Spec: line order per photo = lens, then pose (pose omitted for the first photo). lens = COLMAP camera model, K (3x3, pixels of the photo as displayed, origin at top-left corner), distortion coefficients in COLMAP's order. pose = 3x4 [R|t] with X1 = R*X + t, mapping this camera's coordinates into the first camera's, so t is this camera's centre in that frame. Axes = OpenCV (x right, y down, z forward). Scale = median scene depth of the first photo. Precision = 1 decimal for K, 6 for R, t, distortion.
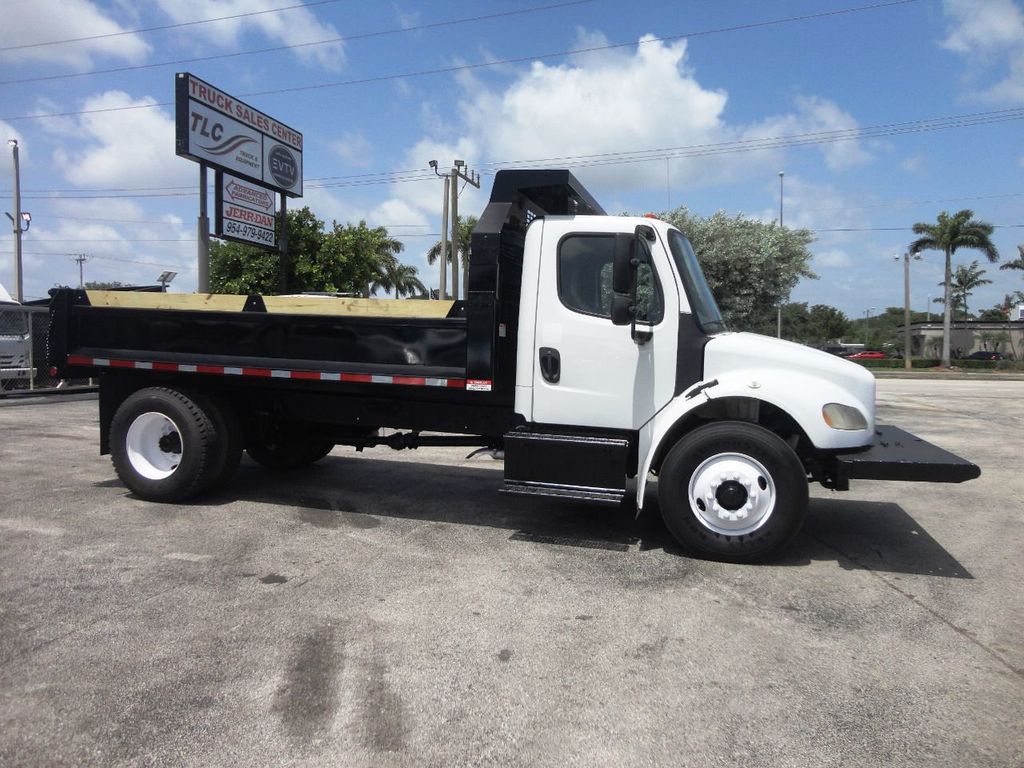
lens RADIAL K [[742.8, 0, 513.2], [0, 742.8, 386.9], [0, 0, 1]] dist [-0.009709, 0.005880]
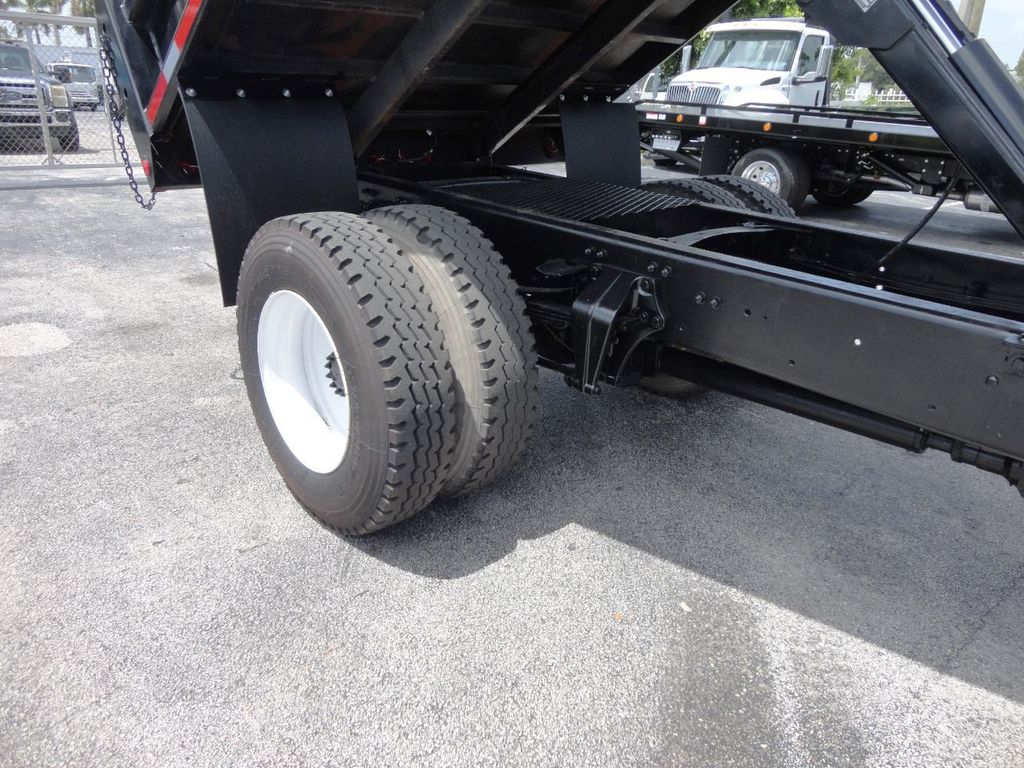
lens RADIAL K [[742.8, 0, 517.1], [0, 742.8, 391.7], [0, 0, 1]] dist [-0.009709, 0.005880]
pose [[0.853227, 0.208129, -0.478211, -0.261673], [-0.048922, 0.944818, 0.323922, -0.045490], [0.519240, -0.252984, 0.816327, 0.899897]]
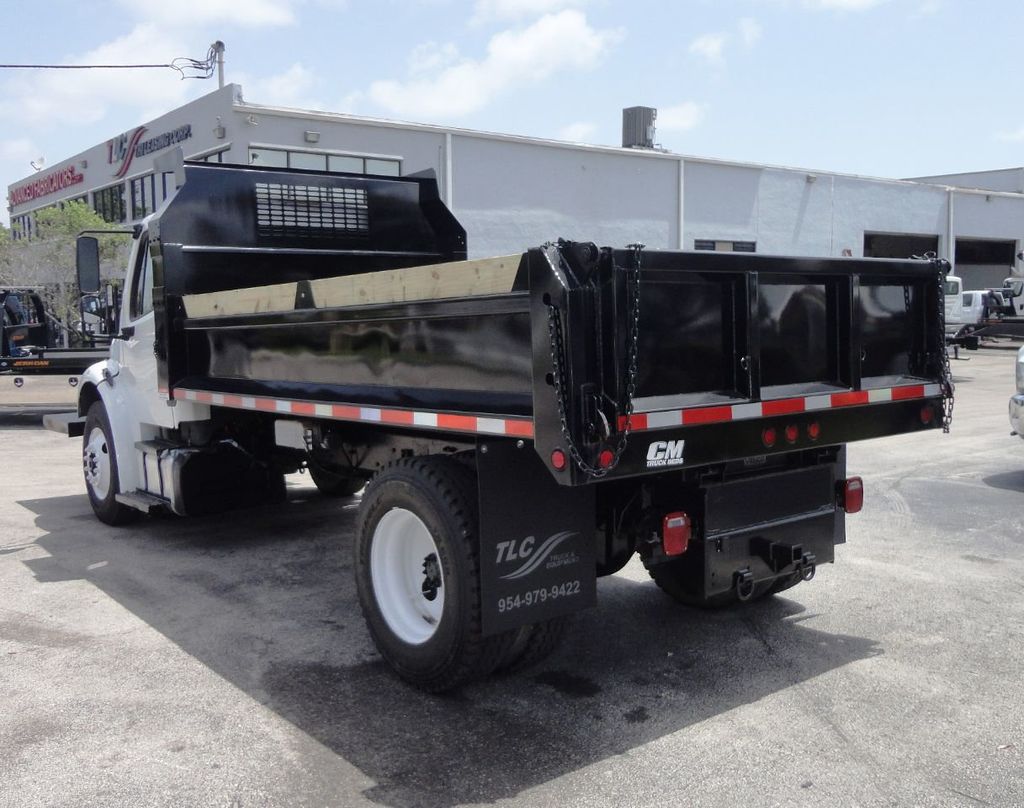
lens RADIAL K [[993.8, 0, 524.2], [0, 993.8, 421.3], [0, 0, 1]] dist [-0.003210, 0.000000]
pose [[-0.812502, -0.072047, 0.578490, -0.982376], [0.033888, 0.984818, 0.170250, -0.184261], [-0.581973, 0.157932, -0.797725, 2.169972]]
